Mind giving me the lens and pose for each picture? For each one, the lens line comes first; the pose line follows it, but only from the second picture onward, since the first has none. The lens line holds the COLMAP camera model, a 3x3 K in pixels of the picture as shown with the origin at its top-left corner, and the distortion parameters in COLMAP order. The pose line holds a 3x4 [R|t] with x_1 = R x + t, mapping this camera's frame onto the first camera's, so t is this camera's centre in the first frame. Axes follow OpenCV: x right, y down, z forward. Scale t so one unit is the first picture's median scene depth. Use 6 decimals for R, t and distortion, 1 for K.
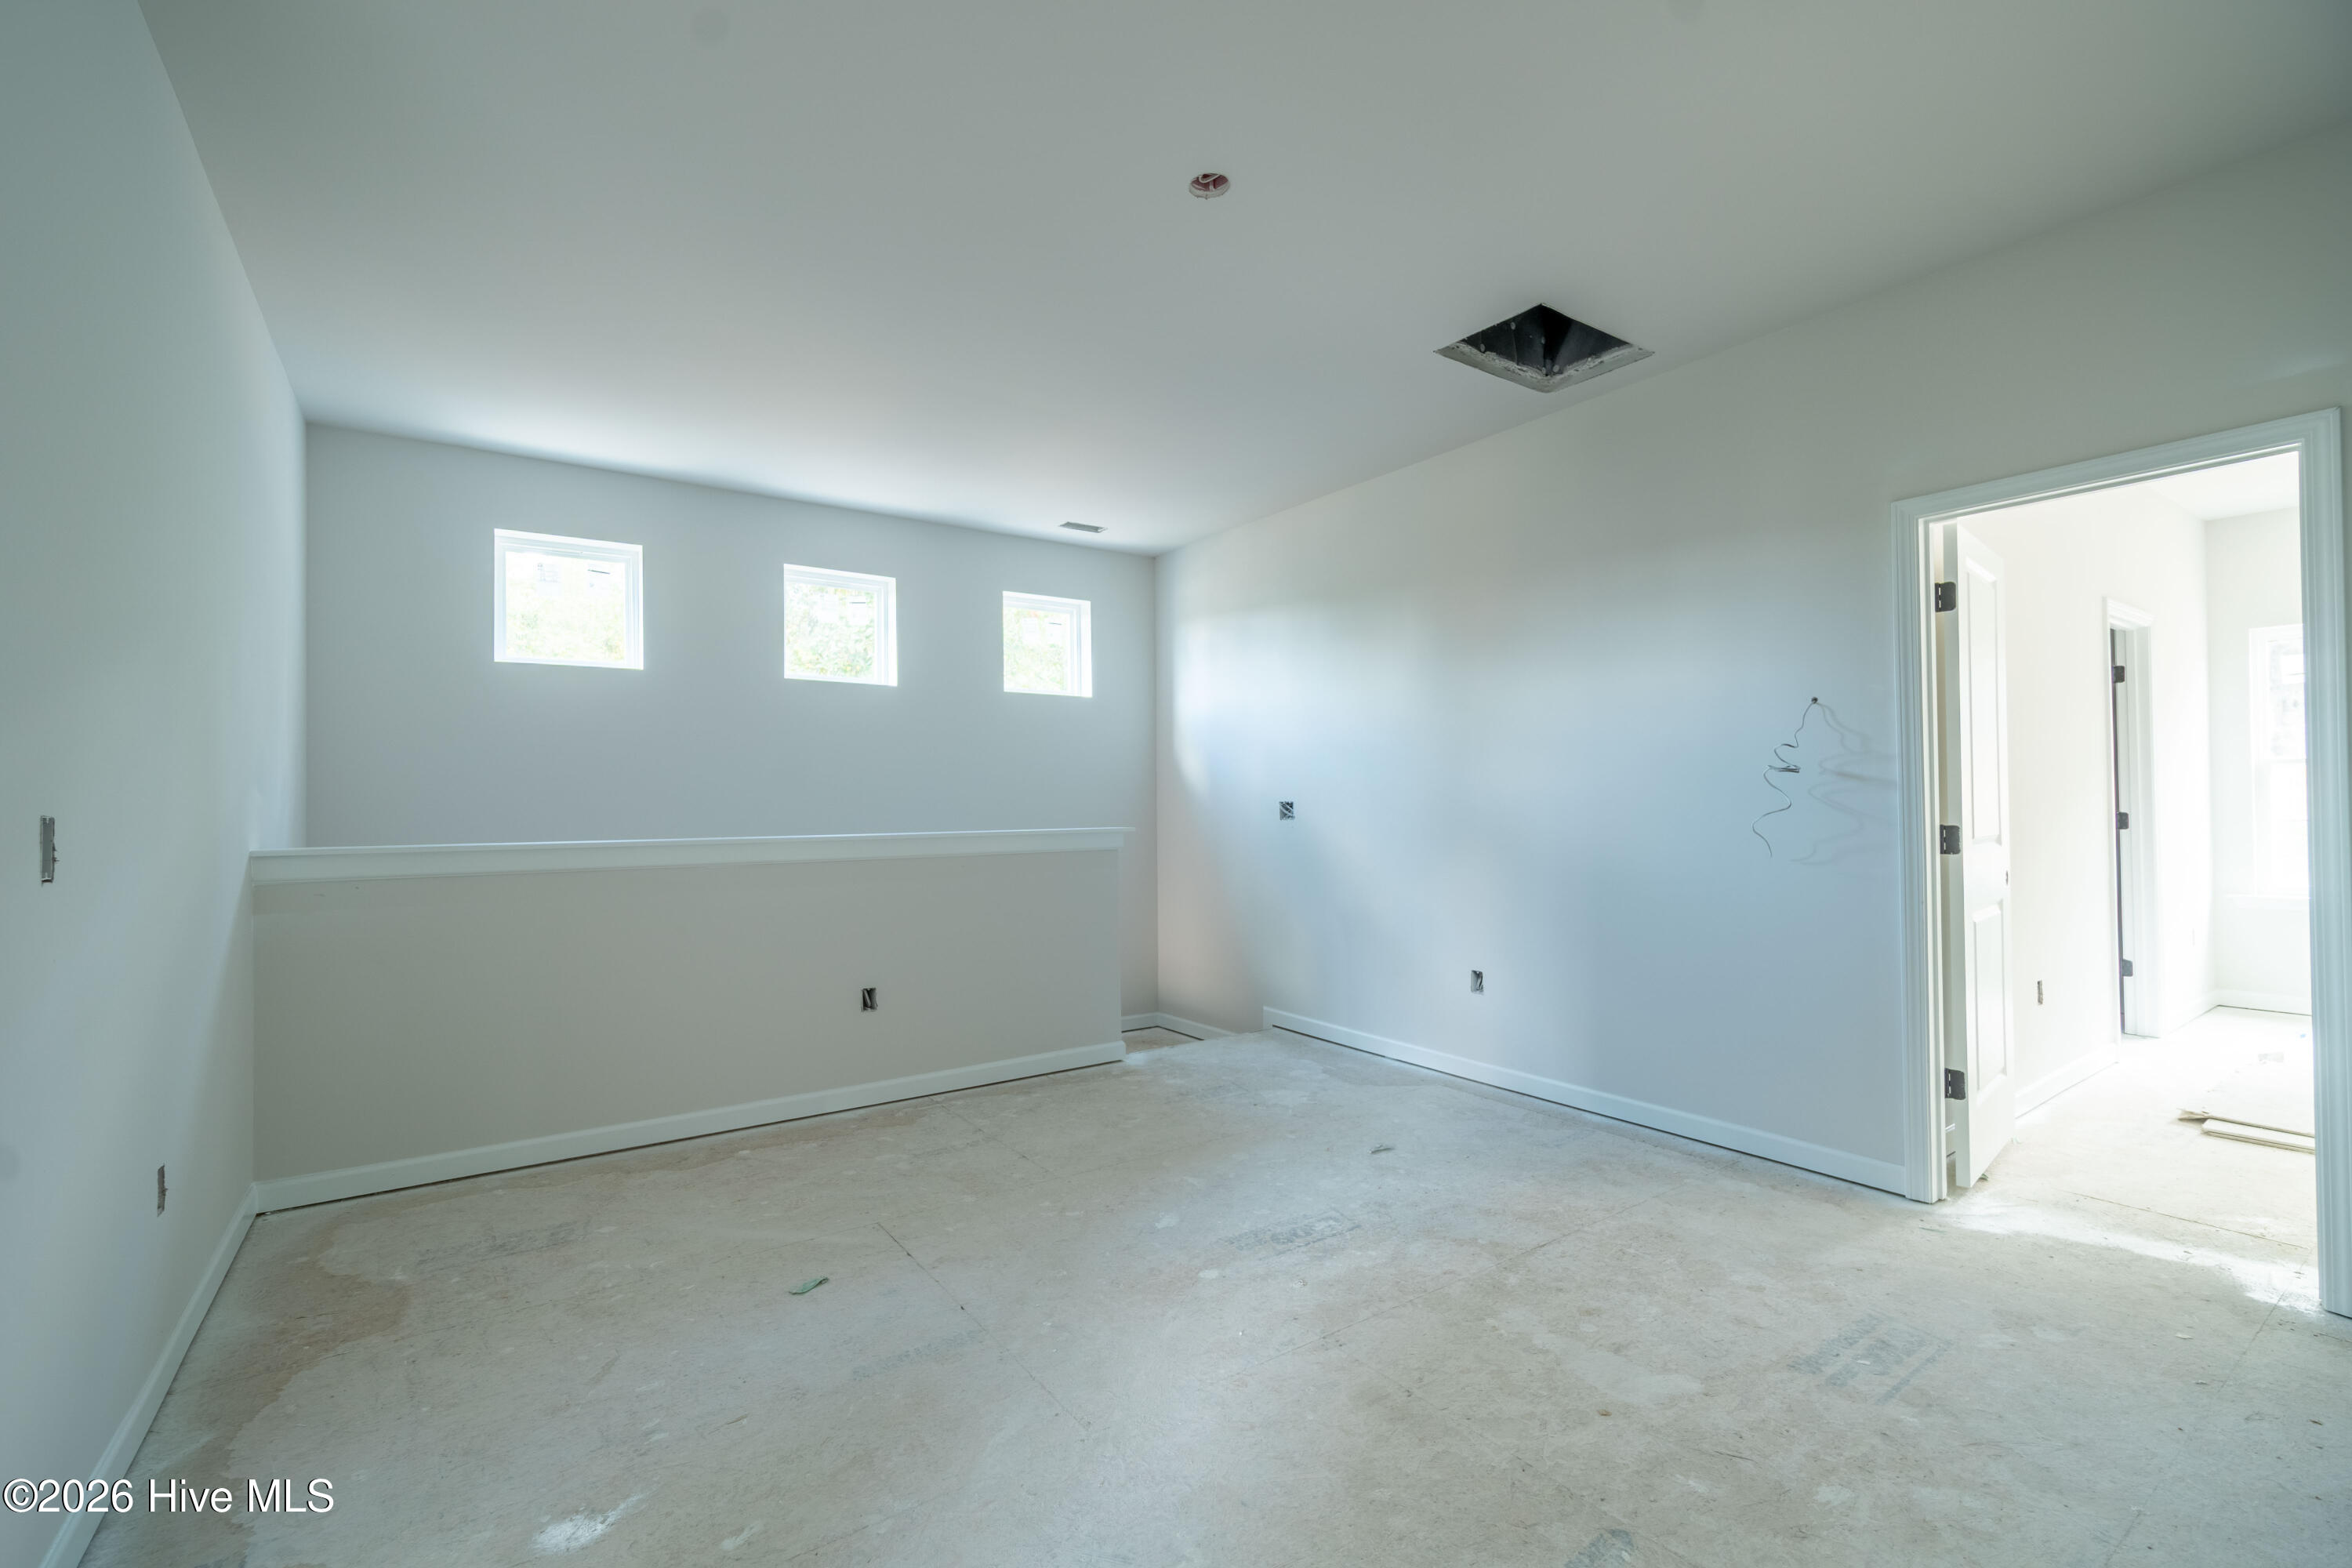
lens RADIAL K [[1005.5, 0, 1167.2], [0, 1005.5, 788.1], [0, 0, 1]] dist [-0.001430, 0.000086]
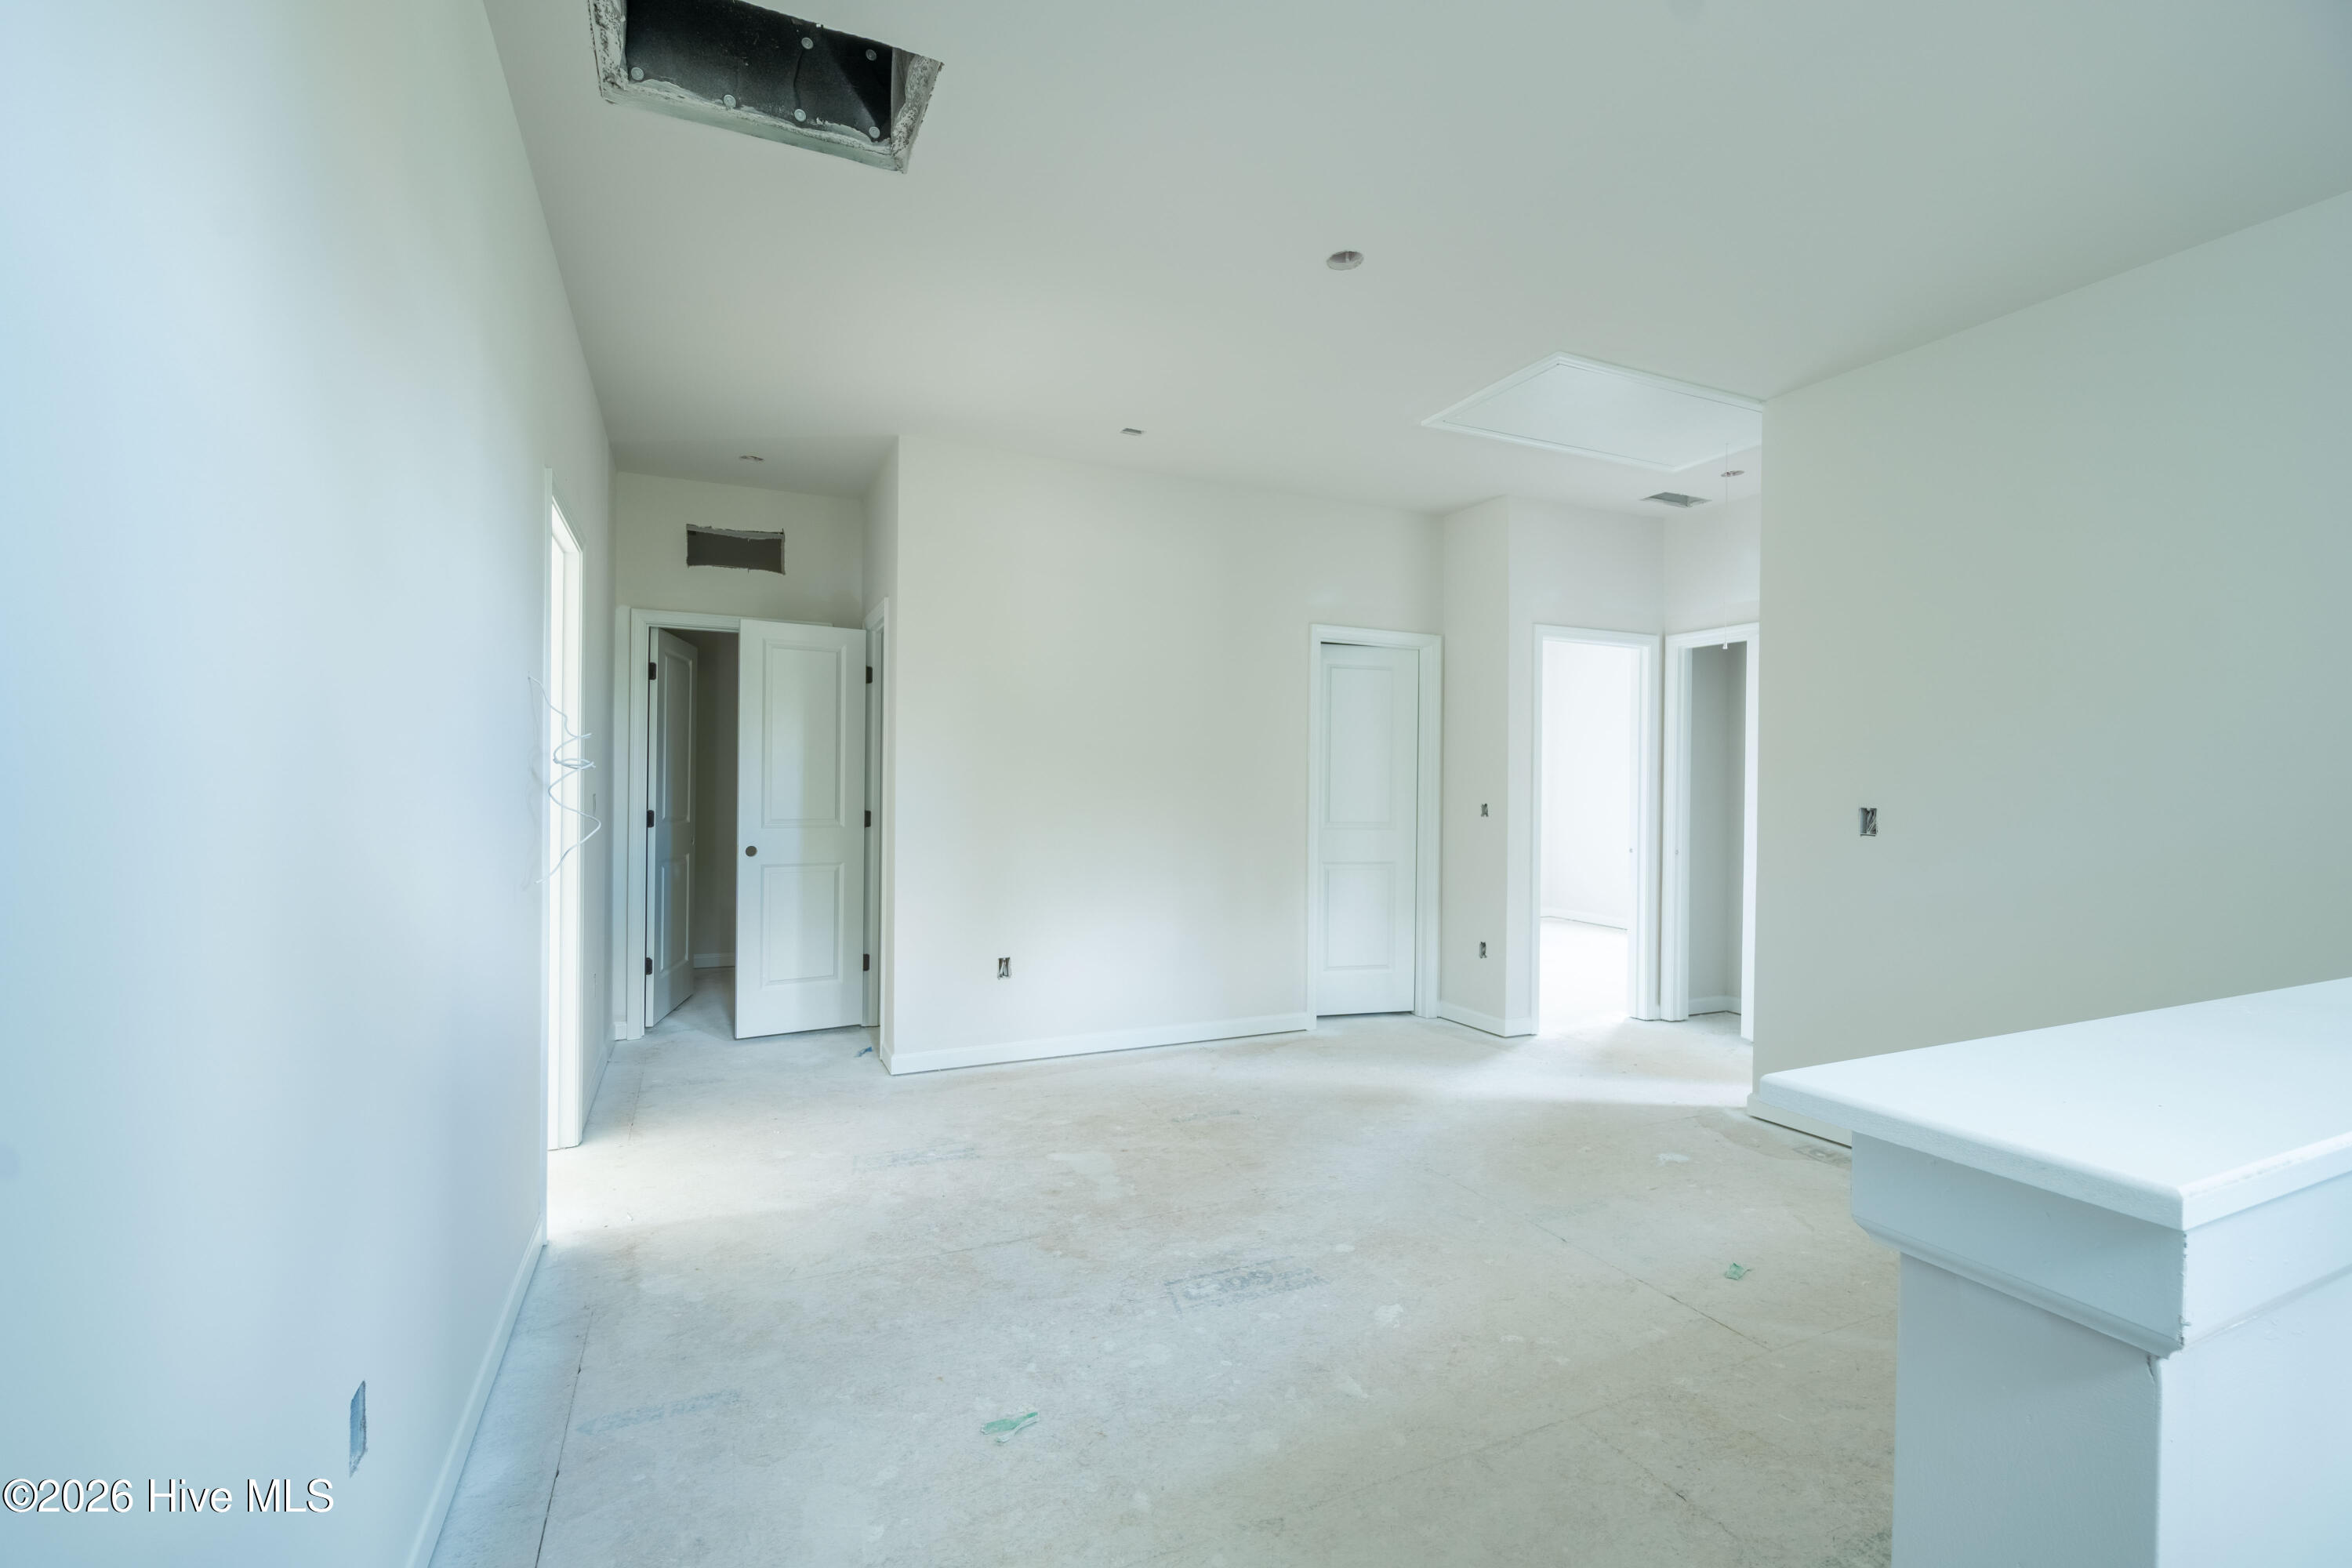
lens RADIAL K [[1005.5, 0, 1167.2], [0, 1005.5, 788.1], [0, 0, 1]] dist [-0.001430, 0.000086]
pose [[-0.982896, -0.001653, 0.184155, 0.030395], [-0.004361, 0.999888, -0.014301, 0.012577], [-0.184111, -0.014859, -0.982793, 2.016321]]
